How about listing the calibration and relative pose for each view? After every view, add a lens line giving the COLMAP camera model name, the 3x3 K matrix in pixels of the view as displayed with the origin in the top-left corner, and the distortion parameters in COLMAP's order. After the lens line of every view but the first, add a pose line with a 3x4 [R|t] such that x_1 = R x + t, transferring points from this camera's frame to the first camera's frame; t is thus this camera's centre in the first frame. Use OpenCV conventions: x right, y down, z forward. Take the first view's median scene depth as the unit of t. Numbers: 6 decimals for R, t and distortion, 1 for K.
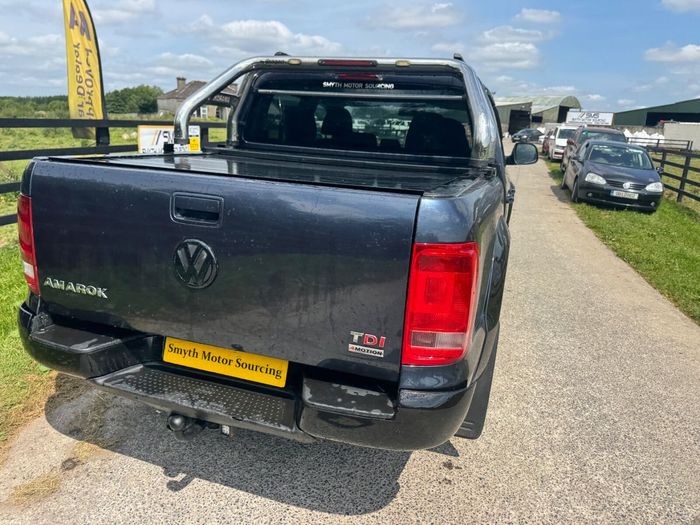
lens RADIAL K [[501.6, 0, 343.9], [0, 501.6, 263.1], [0, 0, 1]] dist [-0.001695, 0.000405]
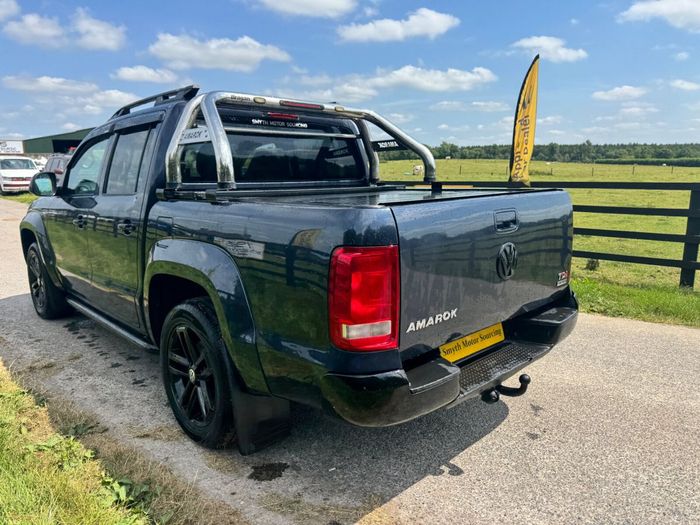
lens RADIAL K [[506.0, 0, 346.3], [0, 506.0, 261.7], [0, 0, 1]] dist [0.009058, -0.011381]
pose [[0.467032, -0.214101, 0.857929, -1.372893], [0.261804, 0.960223, 0.097110, -0.199249], [-0.844594, 0.179255, 0.504508, 0.553745]]
